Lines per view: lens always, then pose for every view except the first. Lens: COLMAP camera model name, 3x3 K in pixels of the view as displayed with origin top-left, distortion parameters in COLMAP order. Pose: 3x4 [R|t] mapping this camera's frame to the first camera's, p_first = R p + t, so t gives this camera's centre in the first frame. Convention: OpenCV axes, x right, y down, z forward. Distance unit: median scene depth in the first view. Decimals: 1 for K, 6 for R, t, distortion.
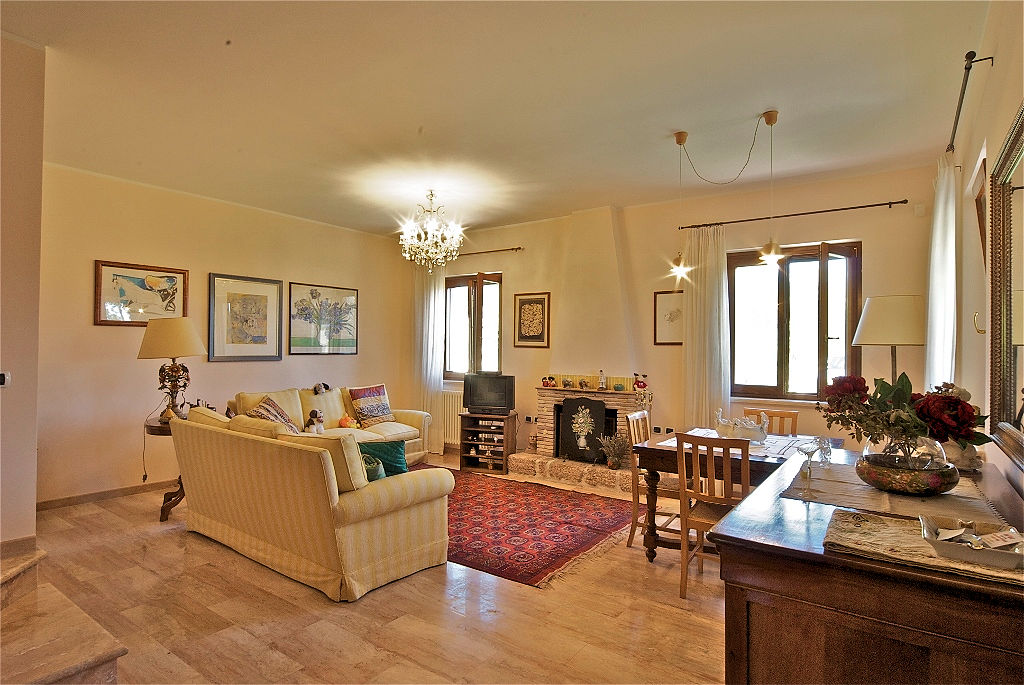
lens RADIAL K [[552.6, 0, 515.8], [0, 552.6, 344.3], [0, 0, 1]] dist [-0.006667, 0.000469]
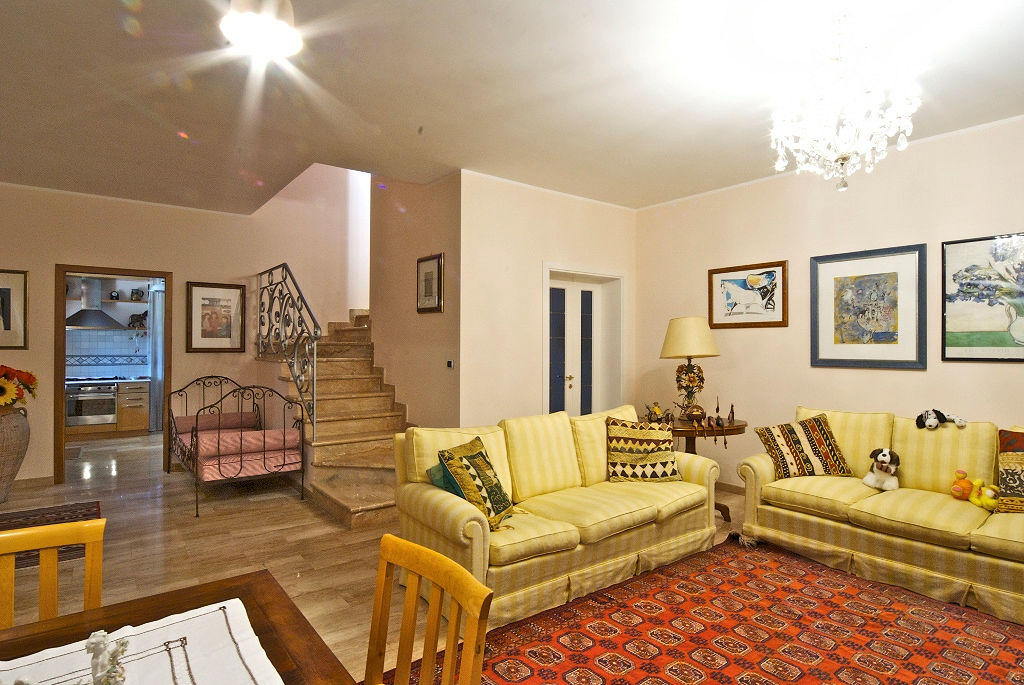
lens RADIAL K [[552.6, 0, 518.2], [0, 552.6, 340.5], [0, 0, 1]] dist [-0.006667, 0.000469]
pose [[-0.290947, -0.023872, -0.956441, 0.335099], [-0.004206, 0.999711, -0.023673, 0.014074], [0.956730, -0.002865, -0.290963, 0.779303]]
